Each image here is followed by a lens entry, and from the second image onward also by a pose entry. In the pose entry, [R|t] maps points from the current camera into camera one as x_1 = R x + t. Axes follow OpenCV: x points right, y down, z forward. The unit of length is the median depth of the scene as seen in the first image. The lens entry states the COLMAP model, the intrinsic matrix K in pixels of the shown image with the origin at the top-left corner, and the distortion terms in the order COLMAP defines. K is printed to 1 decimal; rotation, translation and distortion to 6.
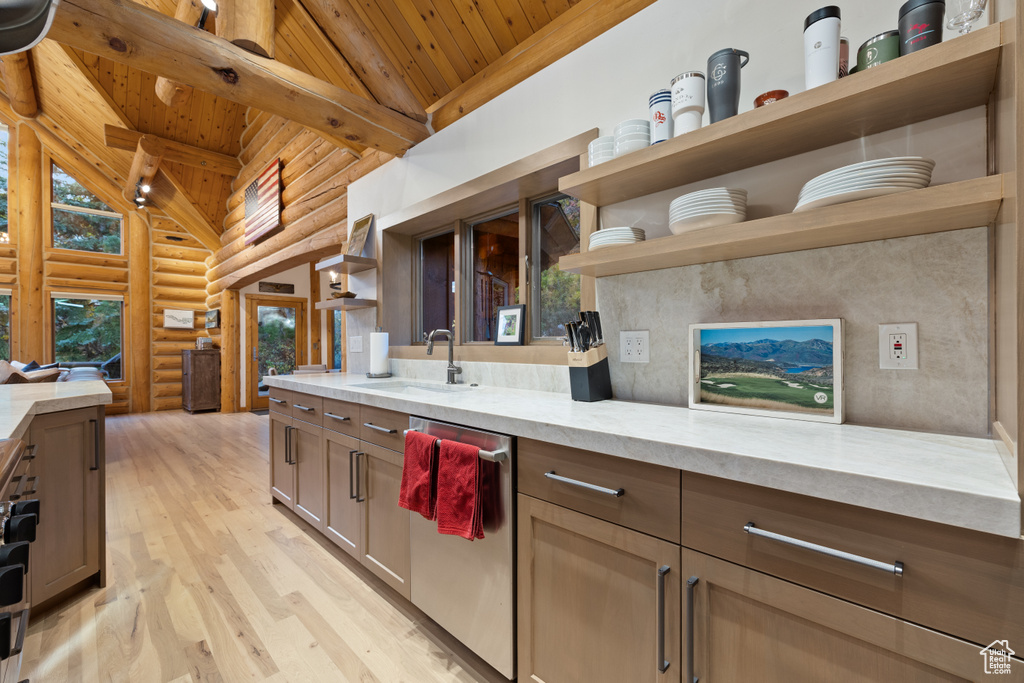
lens RADIAL K [[433.0, 0, 513.9], [0, 433.0, 345.8], [0, 0, 1]] dist [0.002237, -0.000461]
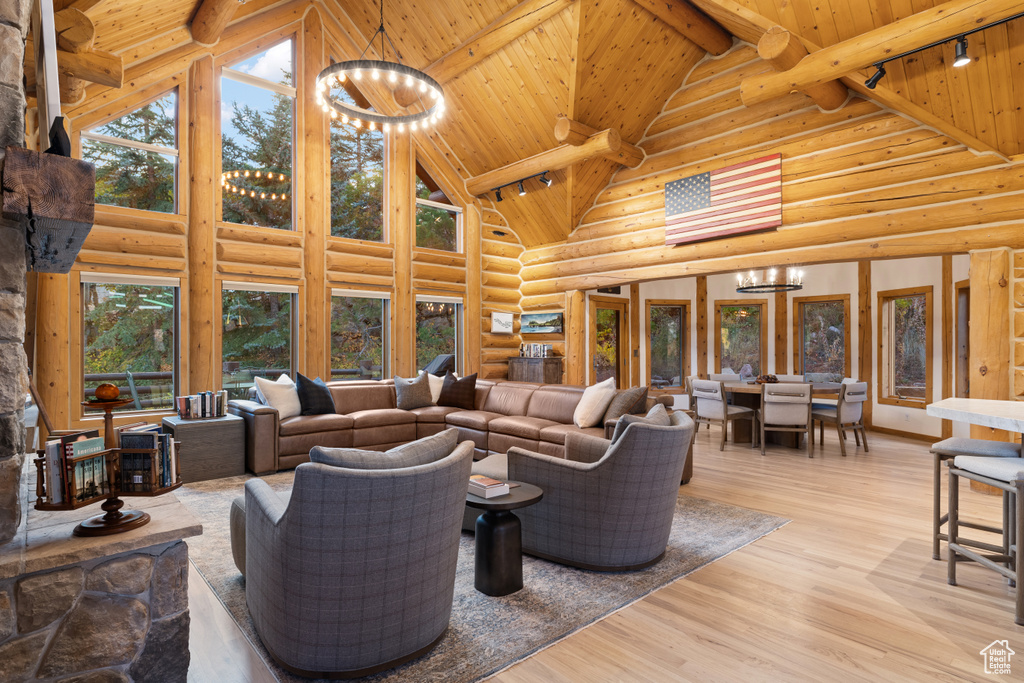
lens RADIAL K [[542.2, 0, 517.5], [0, 542.2, 343.5], [0, 0, 1]] dist [0.001011, -0.000279]
pose [[0.998527, 0.003349, -0.054150, -0.795306], [-0.003632, 0.999980, -0.005113, -0.015700], [0.054132, 0.005302, 0.998520, -0.137867]]
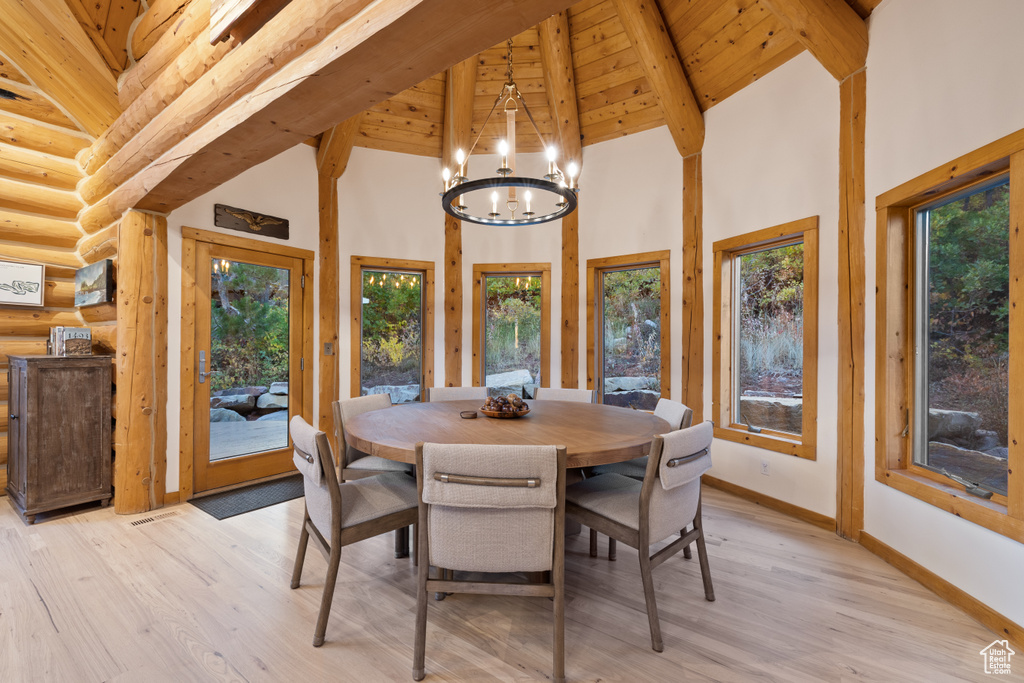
lens RADIAL K [[433.0, 0, 514.2], [0, 433.0, 344.3], [0, 0, 1]] dist [0.002237, -0.000461]
pose [[0.986952, 0.009310, 0.160744, -0.408482], [-0.008549, 0.999949, -0.005428, -0.004617], [-0.160786, 0.003984, 0.986981, 0.589870]]
